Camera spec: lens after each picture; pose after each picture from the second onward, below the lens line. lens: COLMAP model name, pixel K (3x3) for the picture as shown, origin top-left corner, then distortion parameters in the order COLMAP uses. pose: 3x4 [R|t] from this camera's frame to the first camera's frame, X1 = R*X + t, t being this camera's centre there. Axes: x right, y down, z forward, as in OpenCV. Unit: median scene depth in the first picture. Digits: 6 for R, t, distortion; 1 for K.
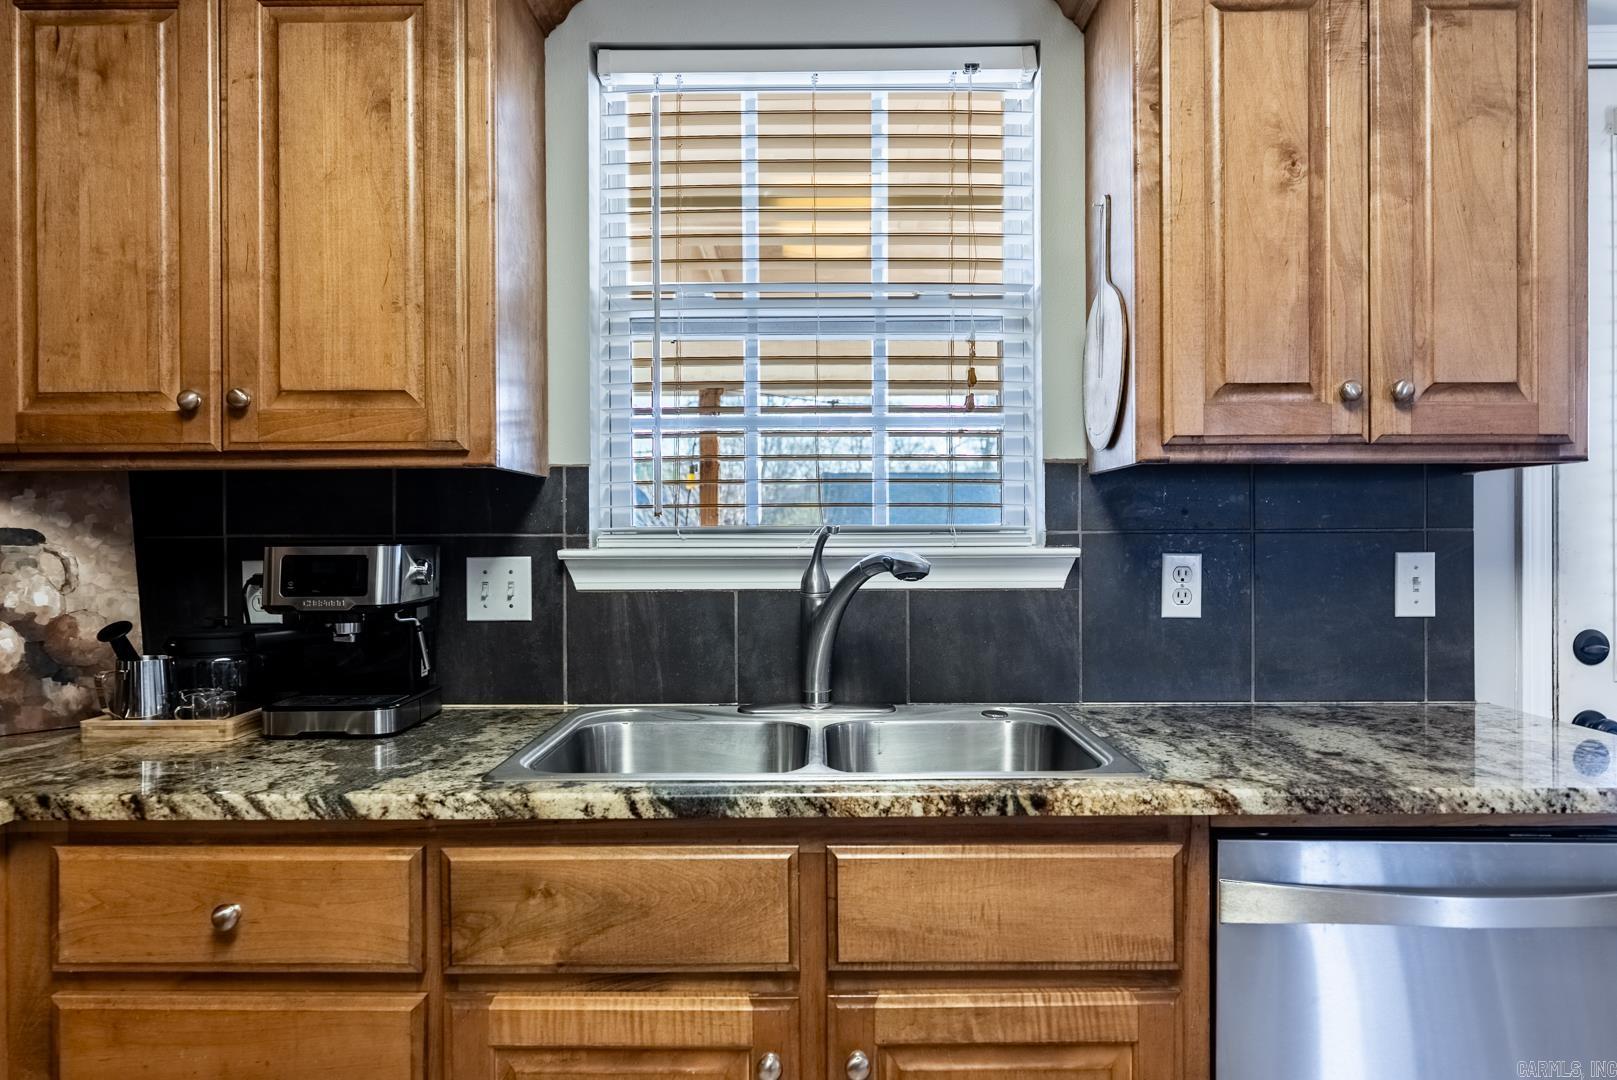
lens RADIAL K [[1094.3, 0, 820.4], [0, 1094.3, 538.3], [0, 0, 1]] dist [-0.004979, -0.000672]
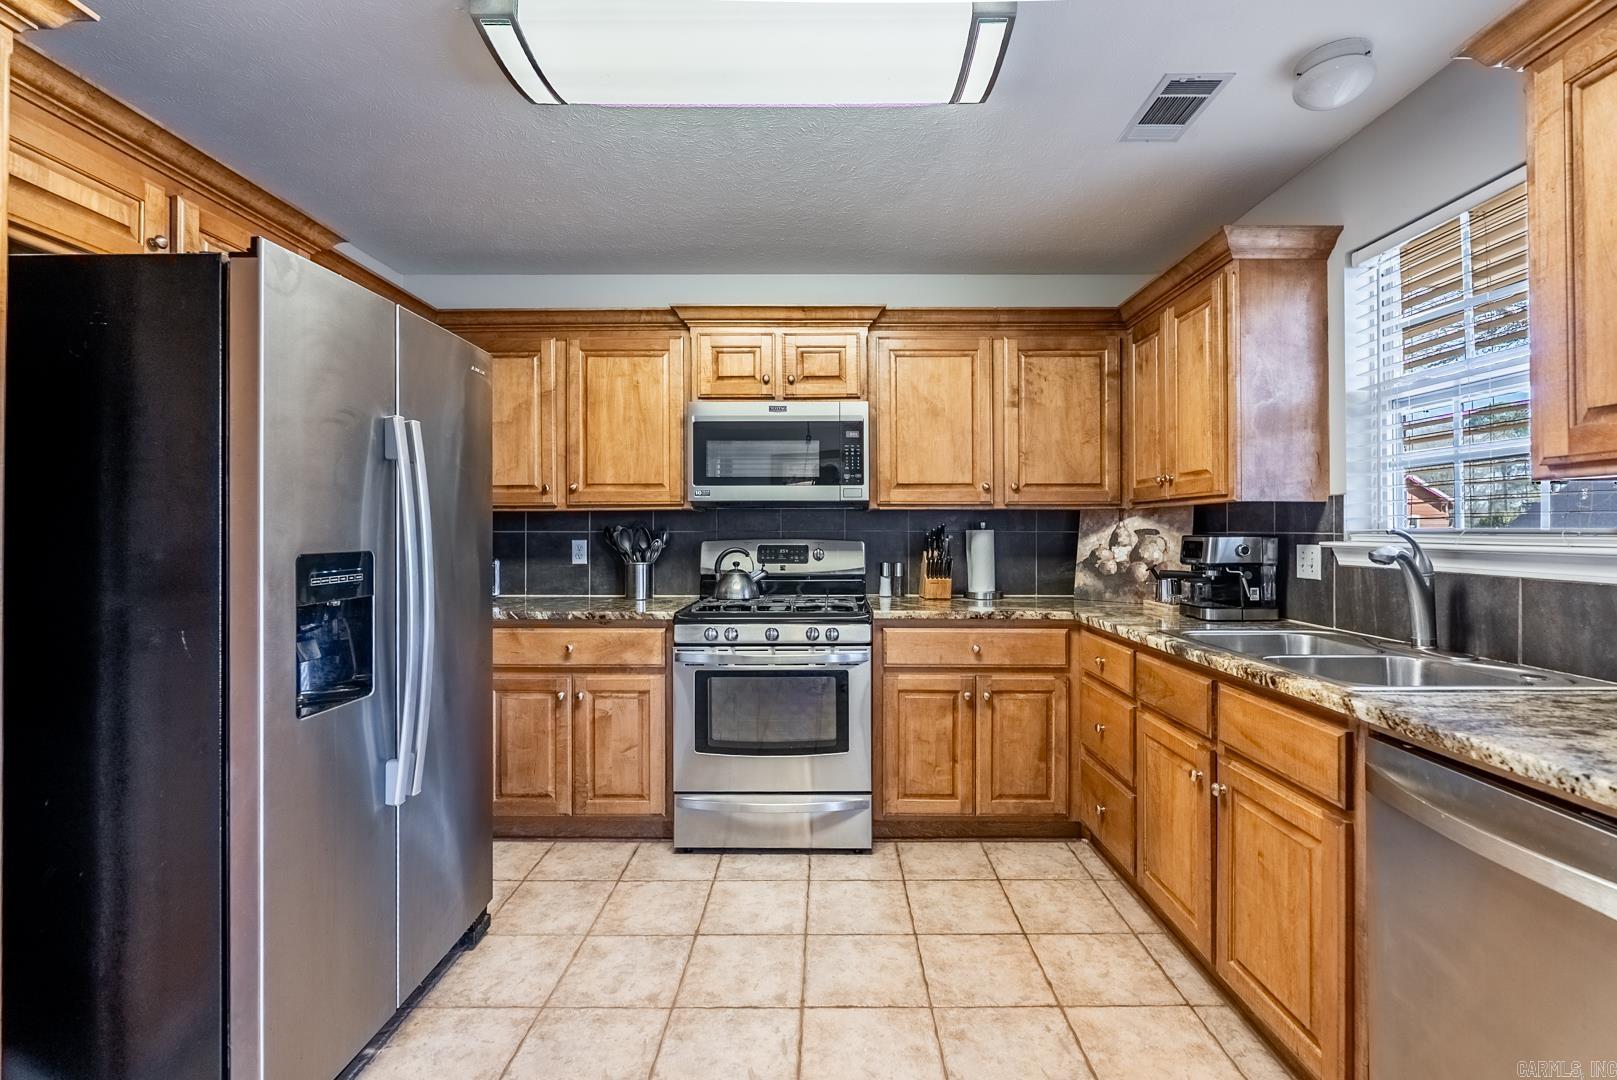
lens RADIAL K [[717.8, 0, 824.9], [0, 717.8, 523.8], [0, 0, 1]] dist [-0.004455, -0.000278]
pose [[0.014533, -0.002427, -0.999891, 1.113881], [-0.005888, 0.999980, -0.002513, -0.013246], [0.999877, 0.005924, 0.014518, 0.180121]]
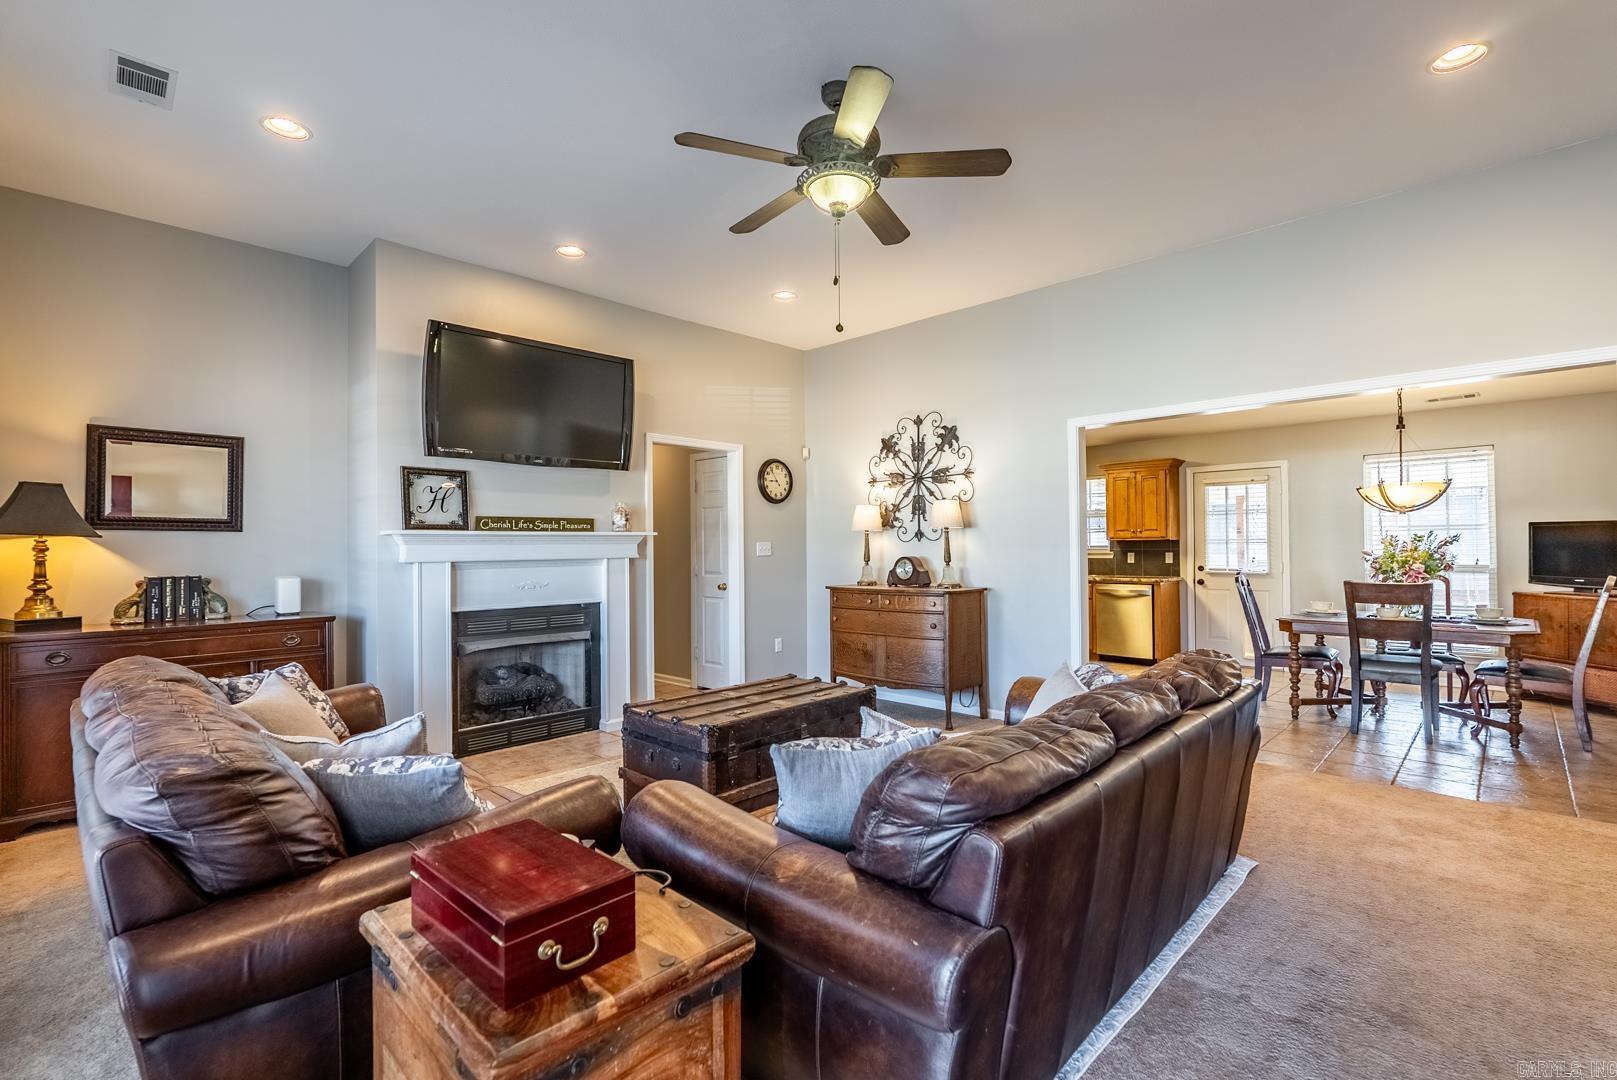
lens RADIAL K [[717.8, 0, 814.2], [0, 717.8, 539.2], [0, 0, 1]] dist [-0.004455, -0.000278]
pose [[0.724145, -0.010882, -0.689562, 2.276631], [0.000210, 0.999879, -0.015559, -0.001989], [0.689648, 0.011123, 0.724059, -4.040164]]
